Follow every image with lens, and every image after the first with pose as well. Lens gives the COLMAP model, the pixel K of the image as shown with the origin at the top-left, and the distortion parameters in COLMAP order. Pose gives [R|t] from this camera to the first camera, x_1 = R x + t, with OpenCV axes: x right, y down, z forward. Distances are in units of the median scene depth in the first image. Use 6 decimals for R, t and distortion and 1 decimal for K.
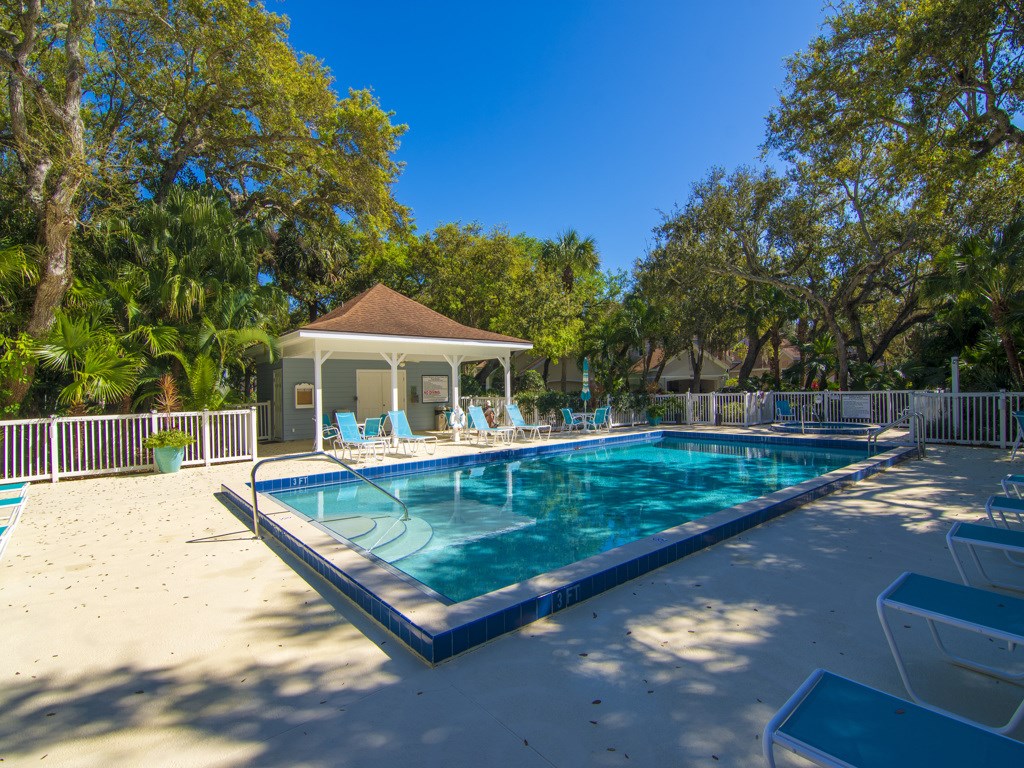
lens RADIAL K [[483.0, 0, 512.0], [0, 483.0, 384.0], [0, 0, 1]] dist [0.001043, -0.000126]
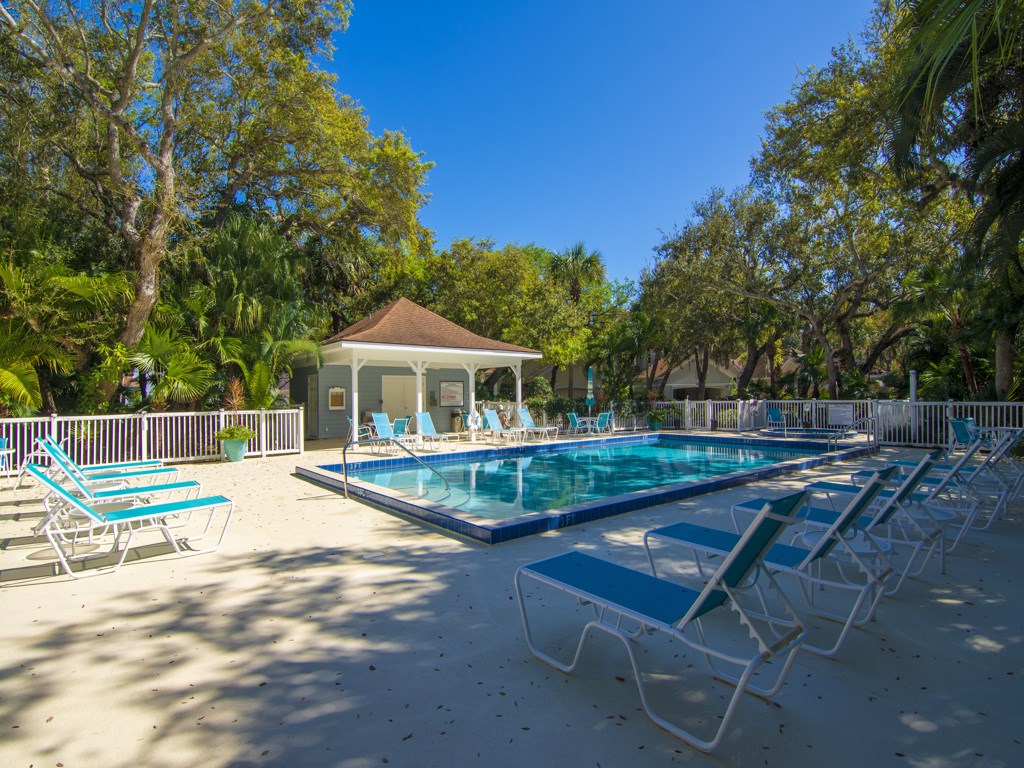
lens RADIAL K [[535.7, 0, 509.5], [0, 535.7, 382.5], [0, 0, 1]] dist [-0.005485, -0.001668]
pose [[0.999892, 0.010852, -0.009897, -0.019929], [-0.010995, 0.999833, -0.014575, 0.001205], [0.009737, 0.014682, 0.999845, -0.234336]]
